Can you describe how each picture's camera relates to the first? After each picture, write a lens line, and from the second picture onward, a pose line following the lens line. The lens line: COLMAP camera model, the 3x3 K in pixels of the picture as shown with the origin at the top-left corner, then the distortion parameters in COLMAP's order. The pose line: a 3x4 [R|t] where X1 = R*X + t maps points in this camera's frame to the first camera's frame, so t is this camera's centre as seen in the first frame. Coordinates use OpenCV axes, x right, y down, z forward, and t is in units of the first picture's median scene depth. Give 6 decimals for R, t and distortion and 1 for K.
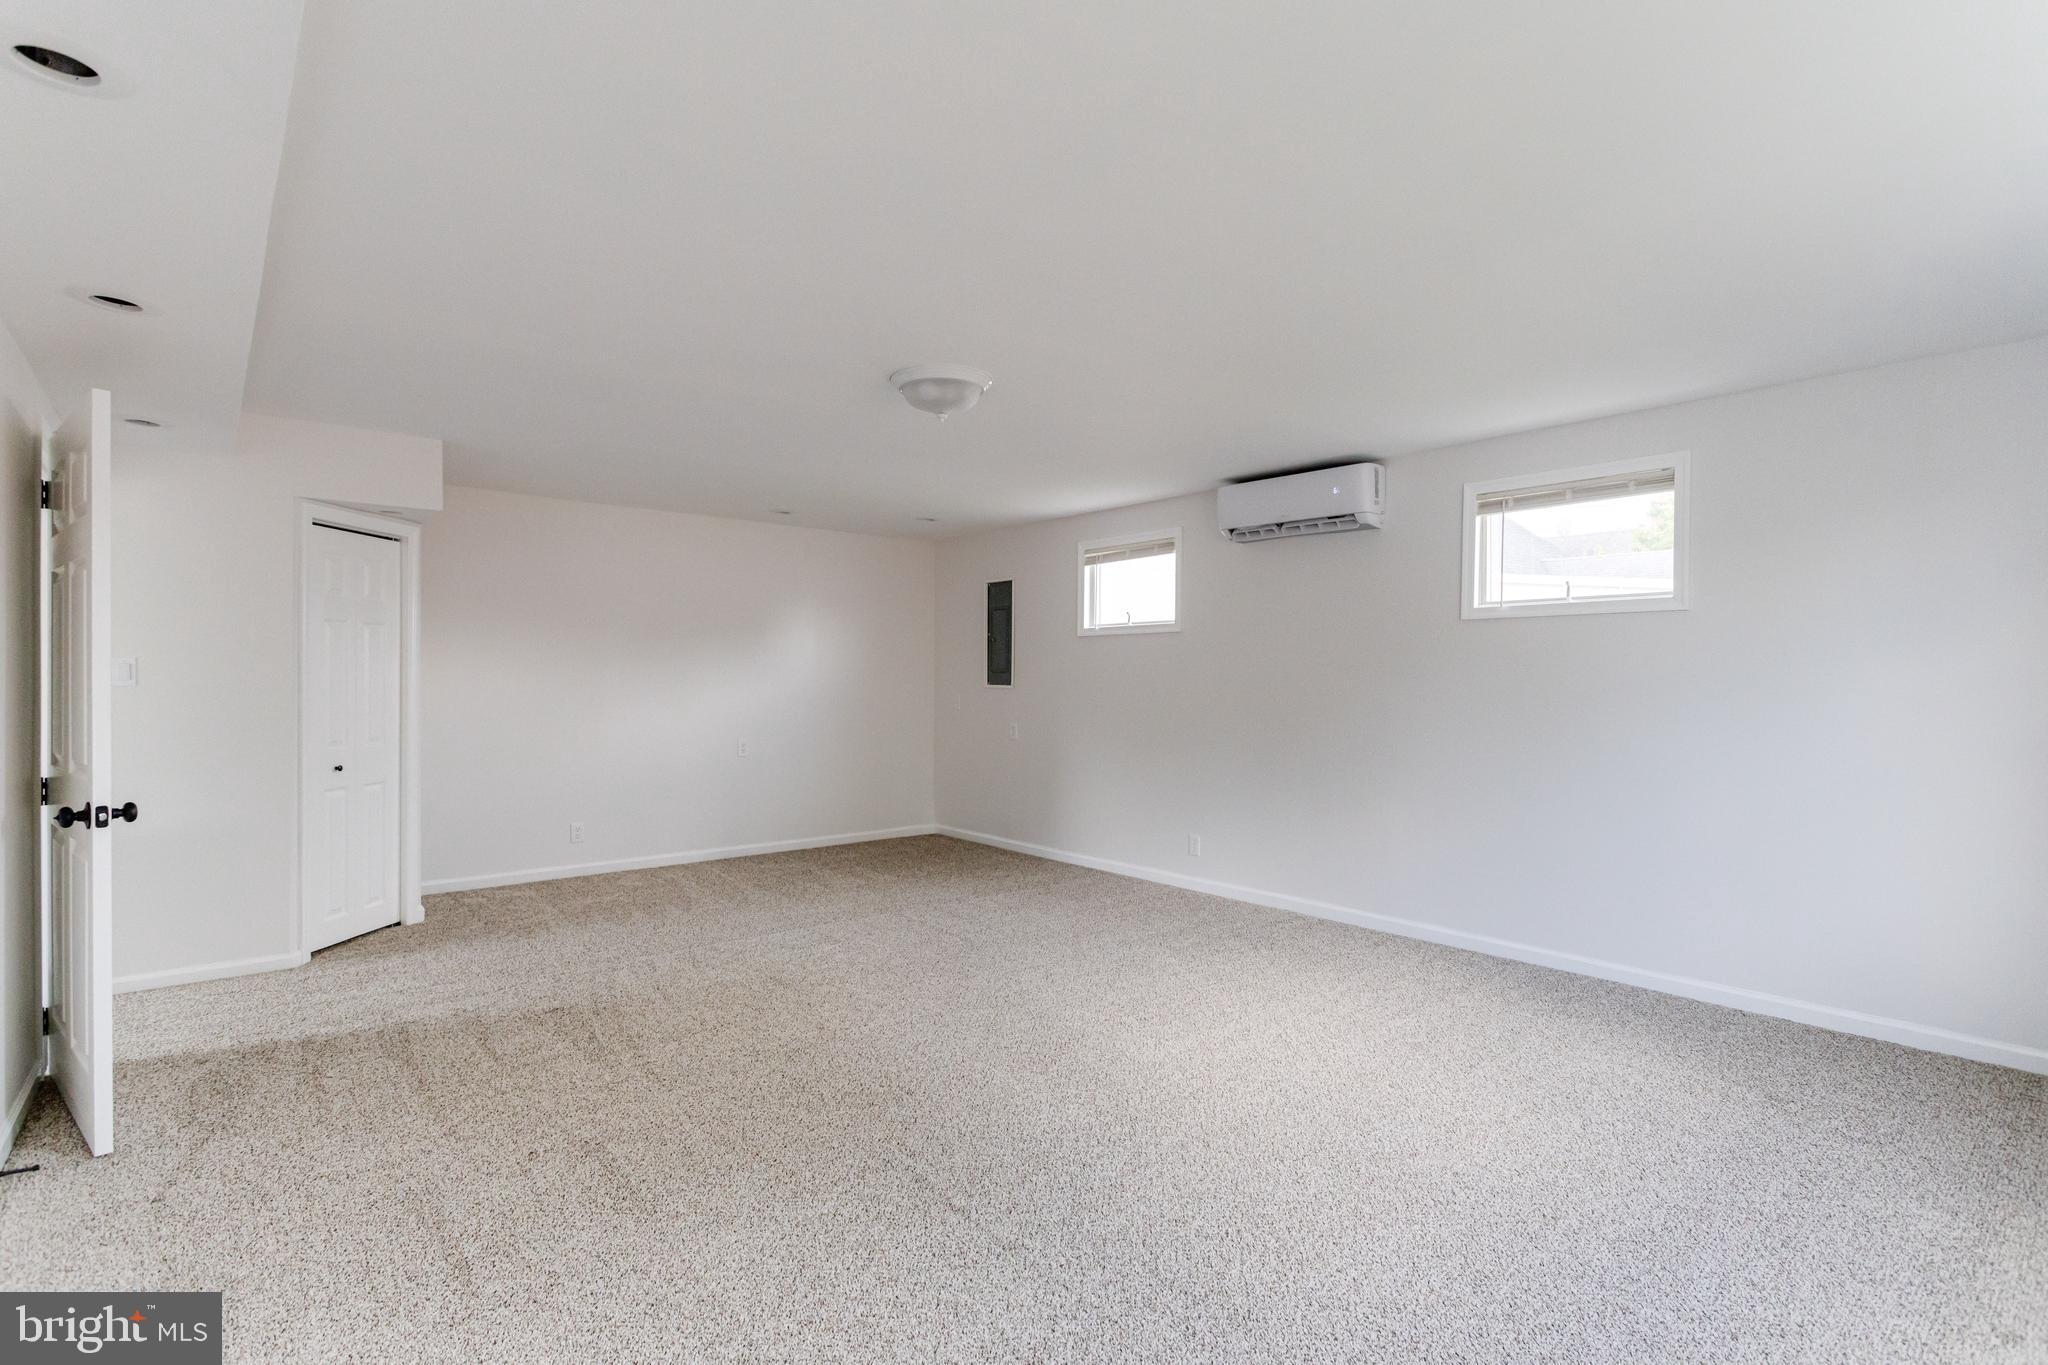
lens RADIAL K [[973.2, 0, 1048.6], [0, 973.2, 689.3], [0, 0, 1]] dist [0.006378, -0.005280]
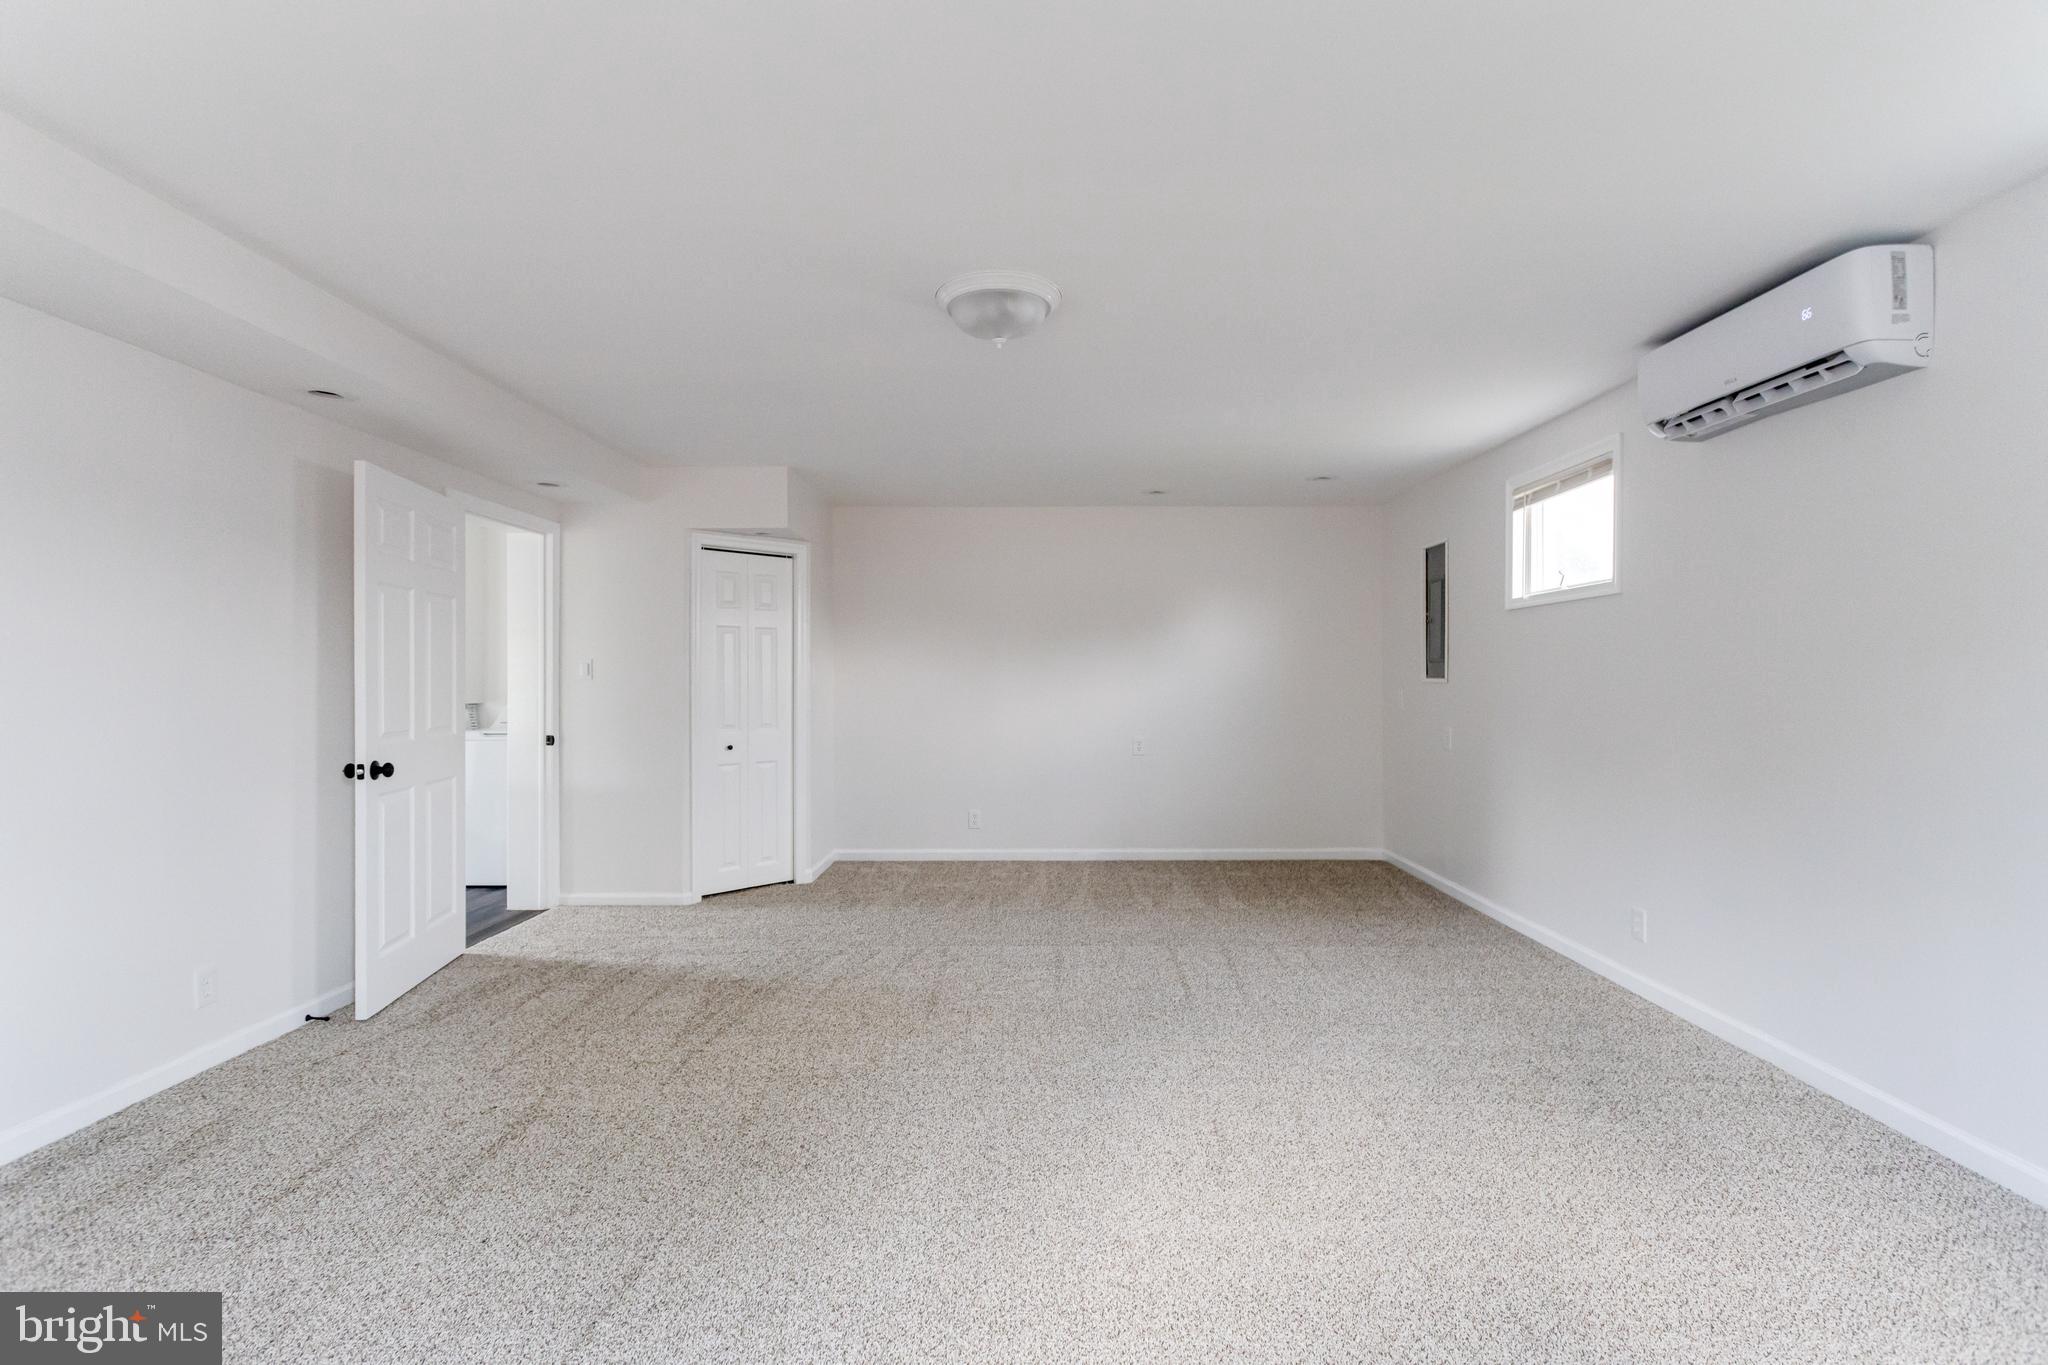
lens RADIAL K [[973.2, 0, 1033.5], [0, 973.2, 686.9], [0, 0, 1]] dist [0.006378, -0.005280]
pose [[0.752642, -0.000186, -0.658430, 0.333001], [-0.001673, 0.999996, -0.002194, 0.006620], [0.658428, 0.002753, 0.752638, 0.308055]]
